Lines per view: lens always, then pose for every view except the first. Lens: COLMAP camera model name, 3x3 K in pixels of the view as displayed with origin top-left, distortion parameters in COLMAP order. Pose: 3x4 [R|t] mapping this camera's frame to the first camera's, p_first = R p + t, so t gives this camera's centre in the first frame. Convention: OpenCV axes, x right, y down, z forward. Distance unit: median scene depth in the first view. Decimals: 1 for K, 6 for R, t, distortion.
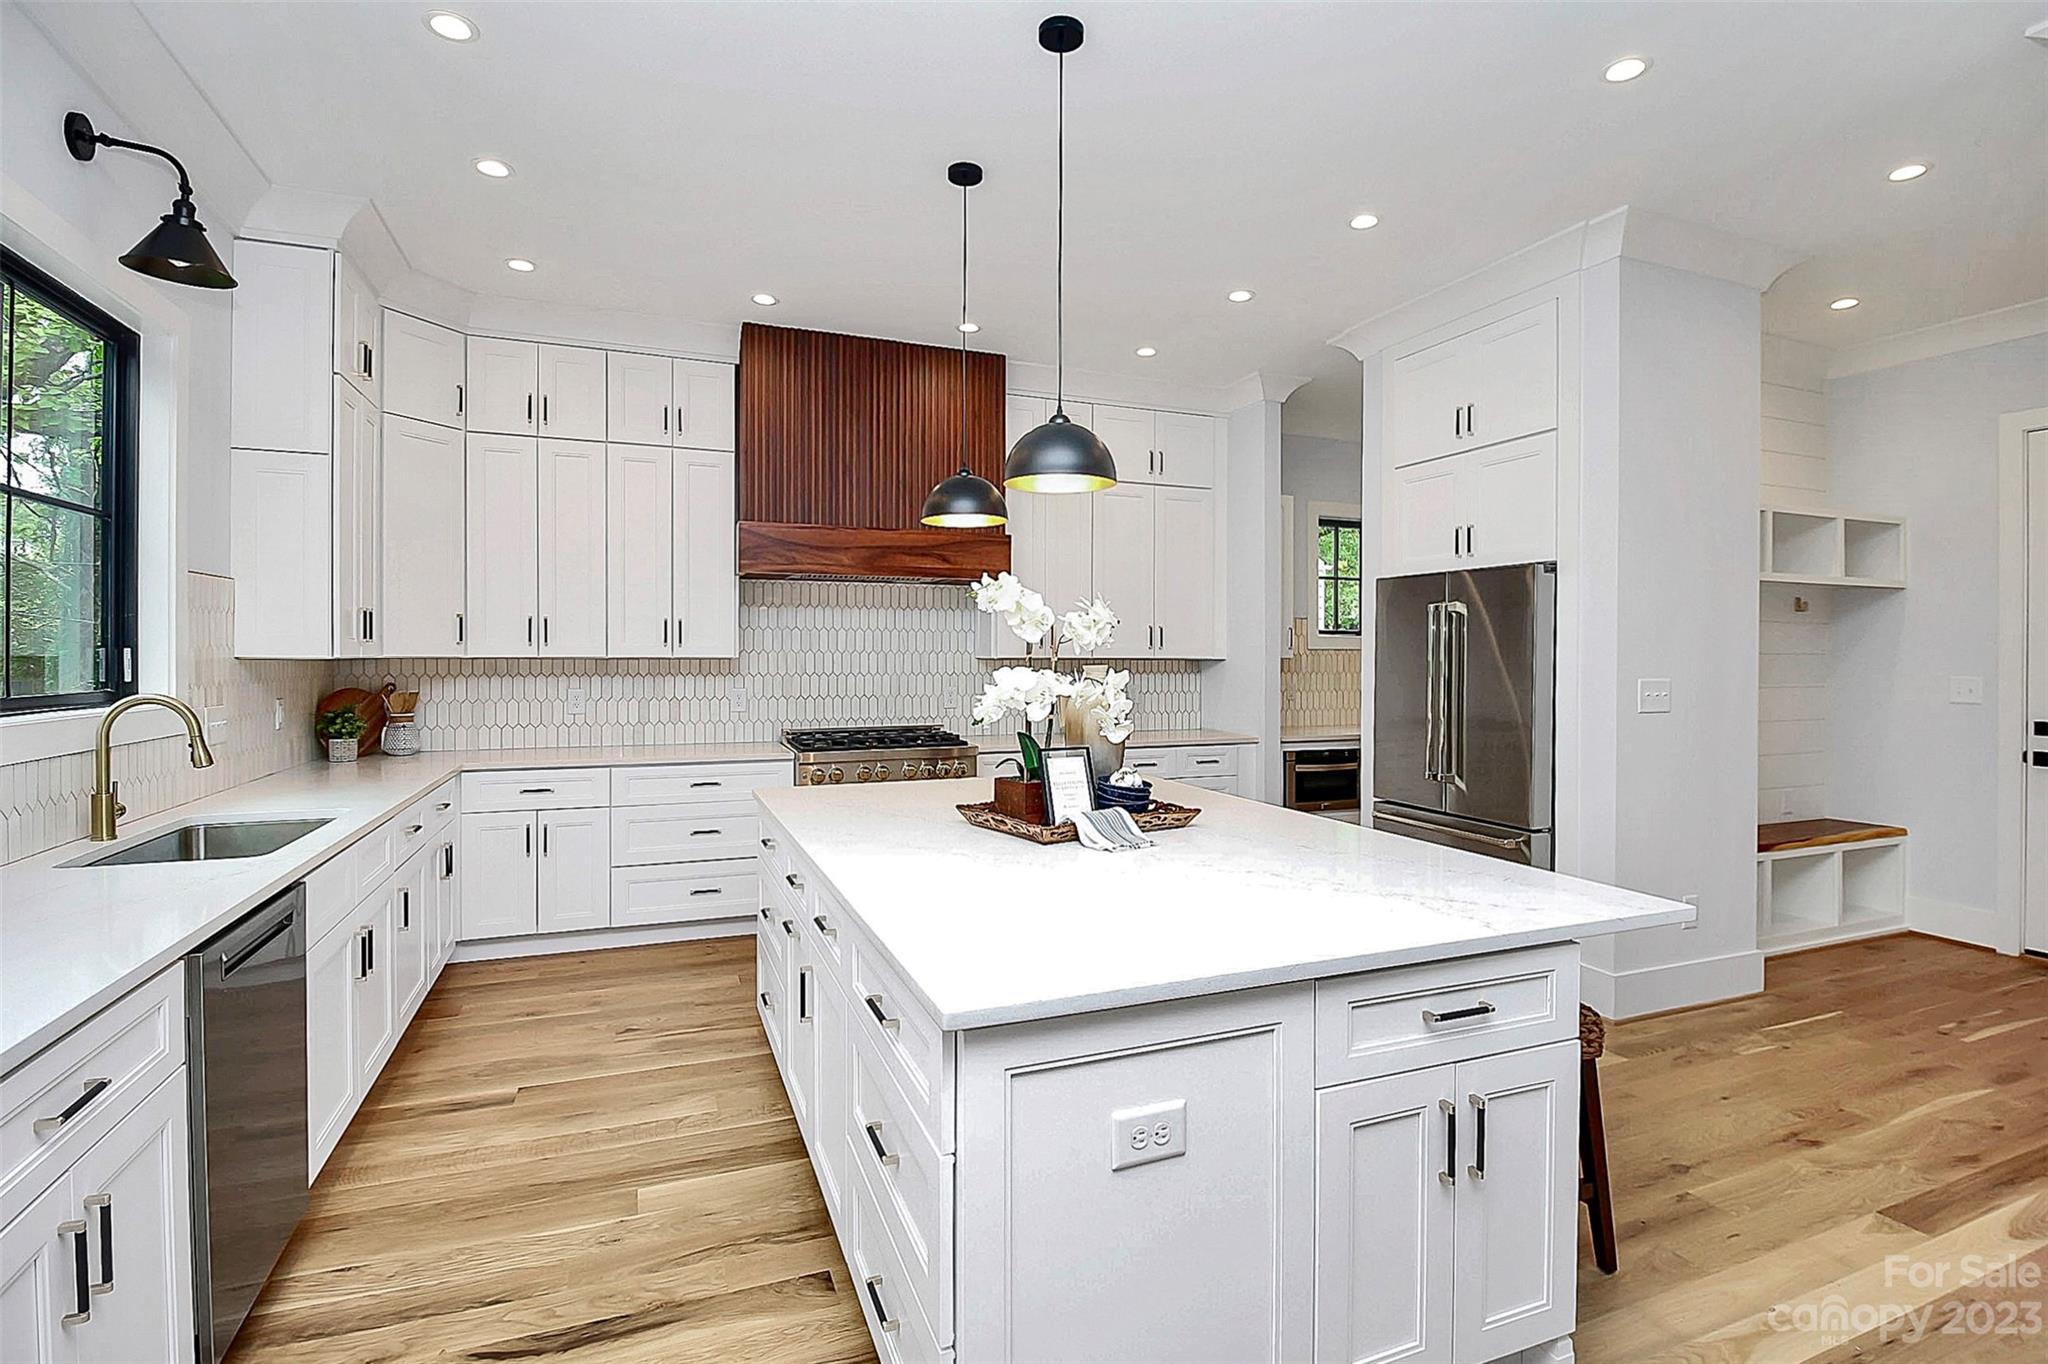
lens RADIAL K [[963.8, 0, 1033.7], [0, 963.8, 666.8], [0, 0, 1]] dist [-0.010737, -0.002218]
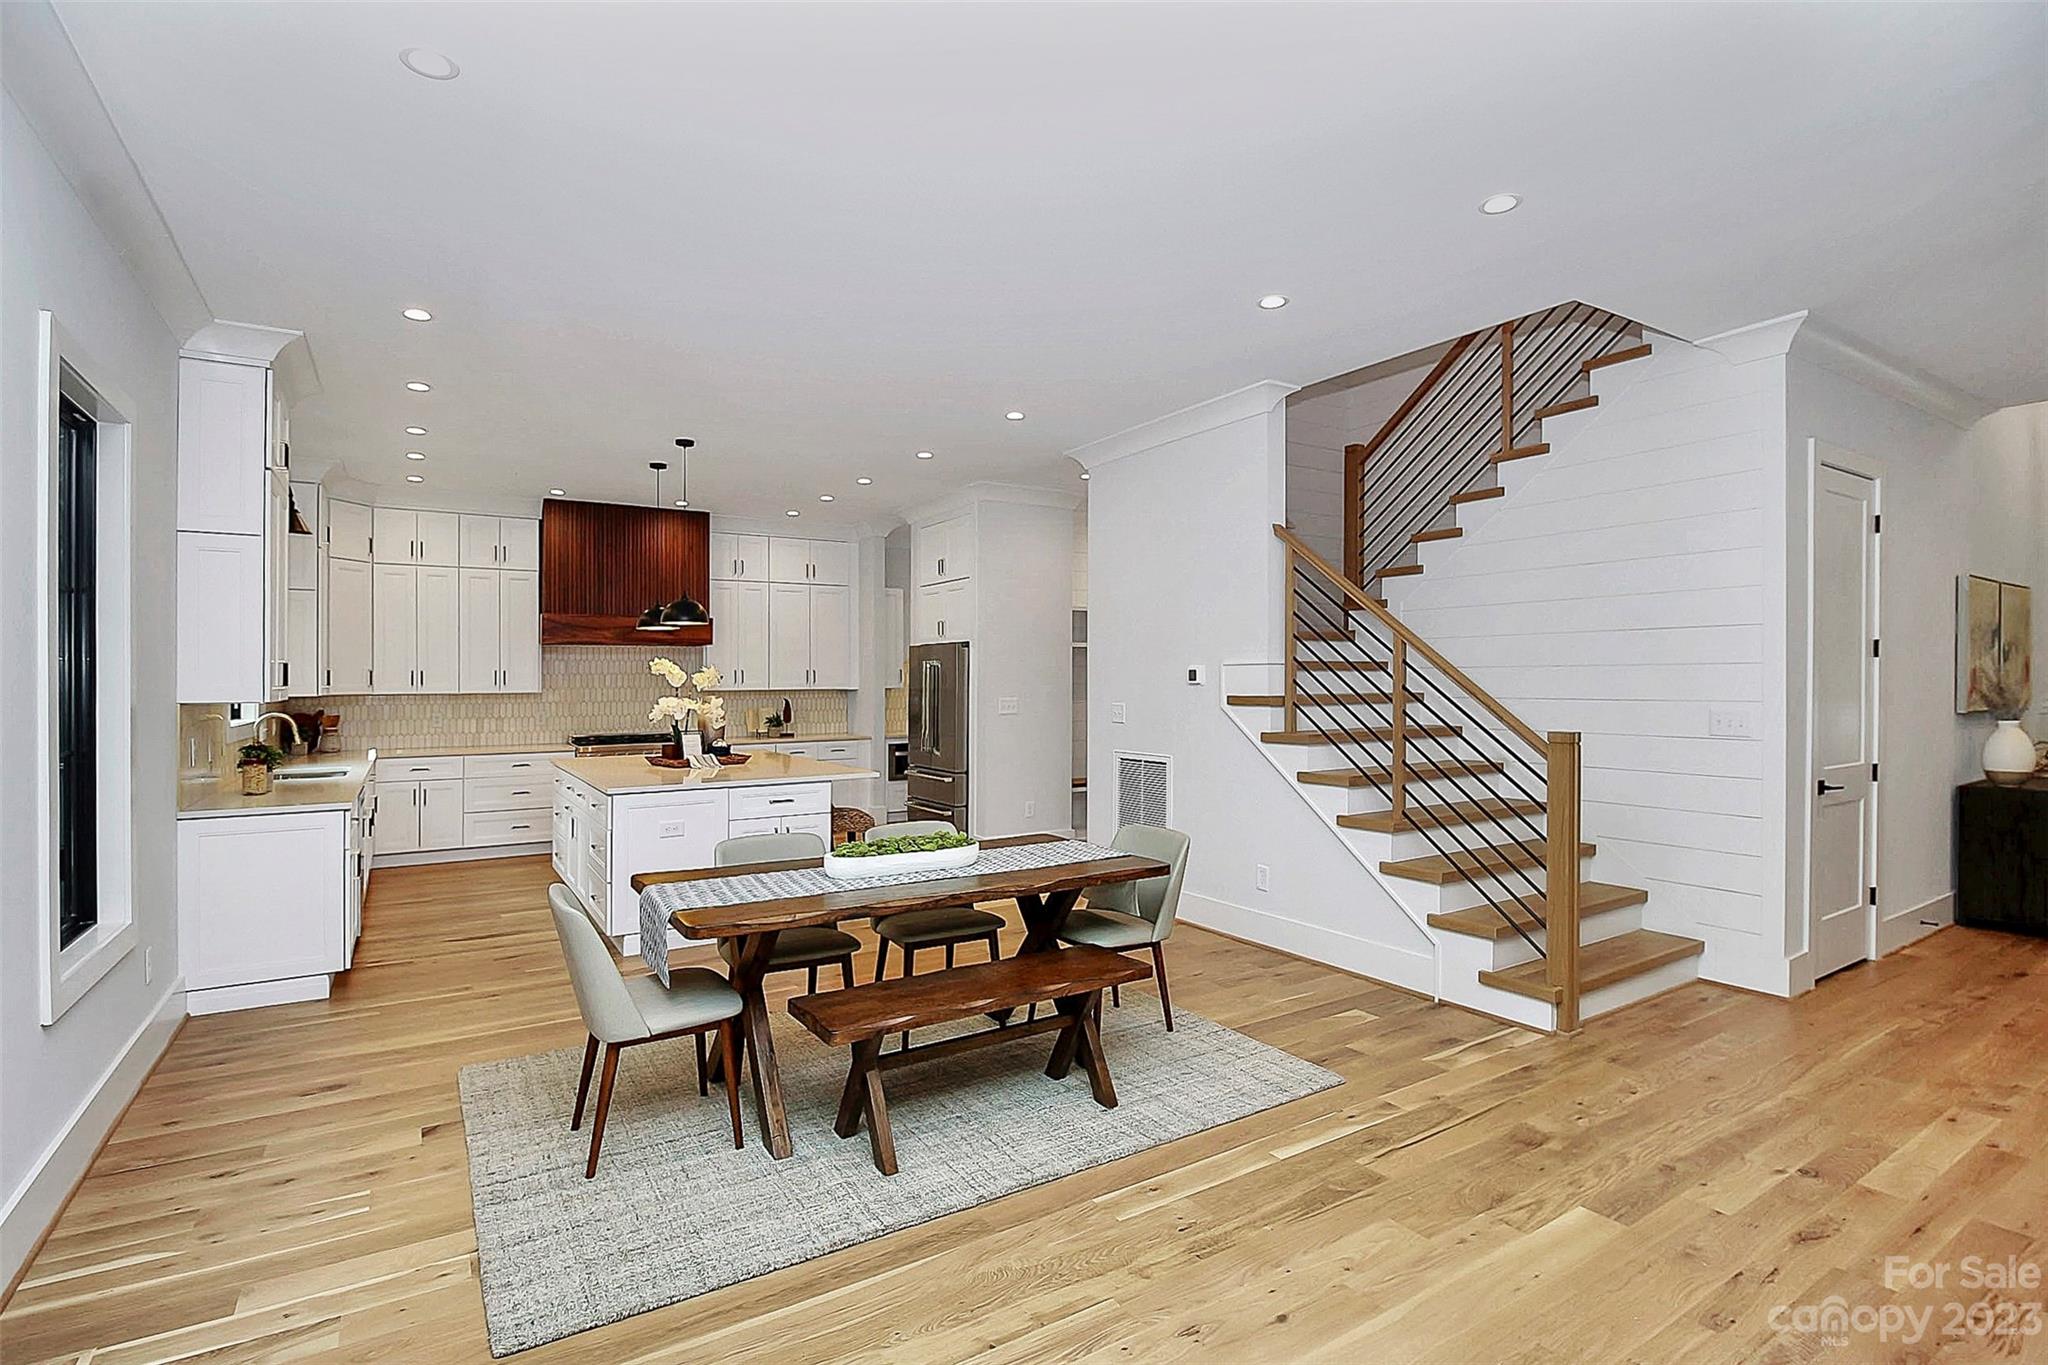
lens RADIAL K [[963.8, 0, 1029.2], [0, 963.8, 663.8], [0, 0, 1]] dist [-0.010737, -0.002218]
pose [[0.983353, -0.007008, 0.181570, 0.253144], [0.012294, 0.999532, -0.028004, -0.002112], [-0.181289, 0.029770, 0.982979, -0.896860]]
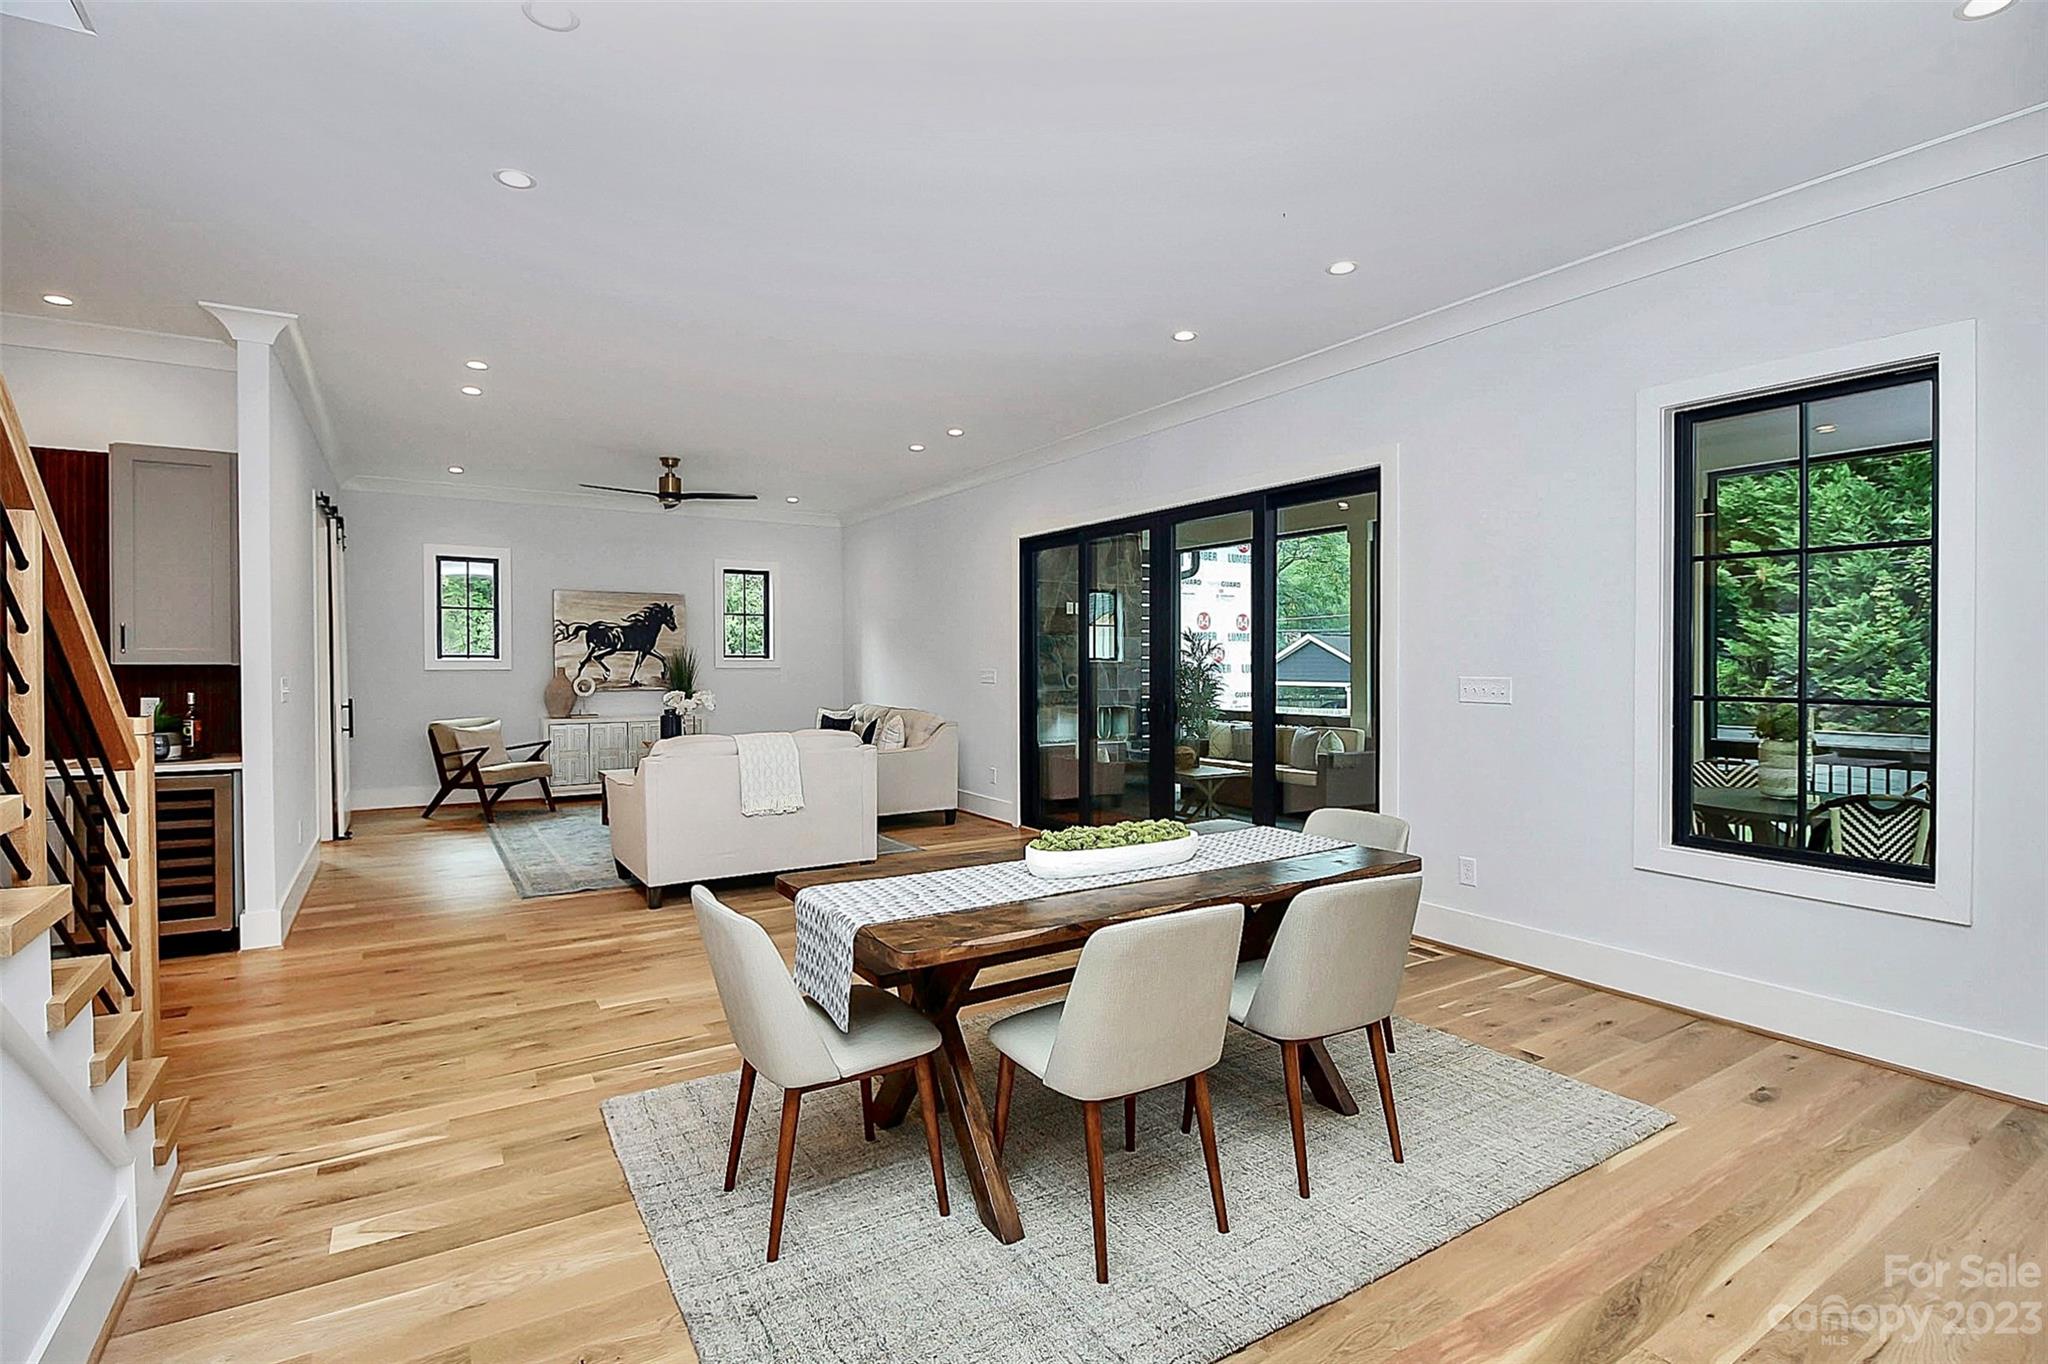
lens RADIAL K [[963.8, 0, 1019.7], [0, 963.8, 682.0], [0, 0, 1]] dist [-0.010737, -0.002218]
pose [[-0.985502, -0.001052, -0.169658, 0.466627], [-0.007087, 0.999363, 0.034974, -0.003117], [0.169513, 0.035669, -0.984882, 0.509508]]
